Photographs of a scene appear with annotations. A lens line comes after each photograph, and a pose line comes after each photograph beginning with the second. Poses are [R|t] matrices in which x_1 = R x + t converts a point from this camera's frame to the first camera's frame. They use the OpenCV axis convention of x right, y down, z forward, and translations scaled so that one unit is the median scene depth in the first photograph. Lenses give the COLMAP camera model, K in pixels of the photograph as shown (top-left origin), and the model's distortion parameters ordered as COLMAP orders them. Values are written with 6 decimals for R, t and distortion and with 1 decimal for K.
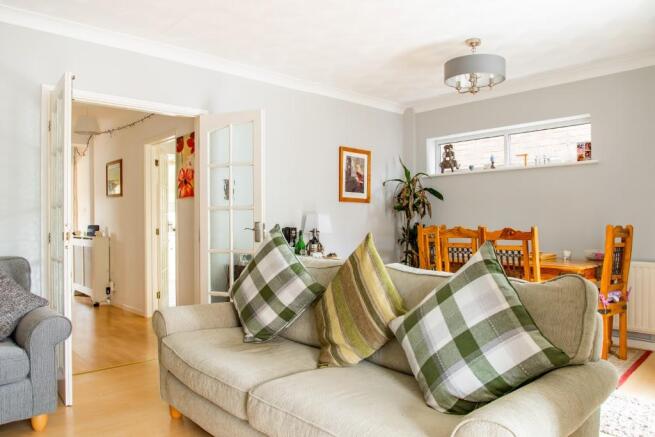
lens RADIAL K [[466.7, 0, 316.9], [0, 466.7, 220.4], [0, 0, 1]] dist [-0.080304, 0.063722]
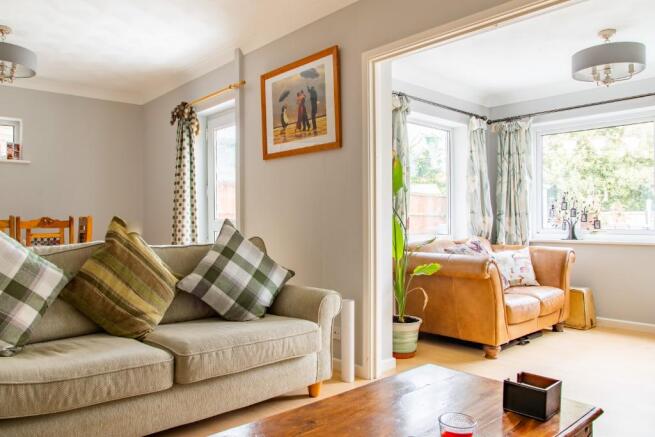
lens RADIAL K [[468.0, 0, 327.5], [0, 468.0, 218.5], [0, 0, 1]] dist [-0.126030, -0.000135]
pose [[-0.028556, 0.010961, 0.999532, -0.652535], [0.001064, 0.999940, -0.010935, 0.031574], [-0.999592, 0.000751, -0.028566, 0.364466]]
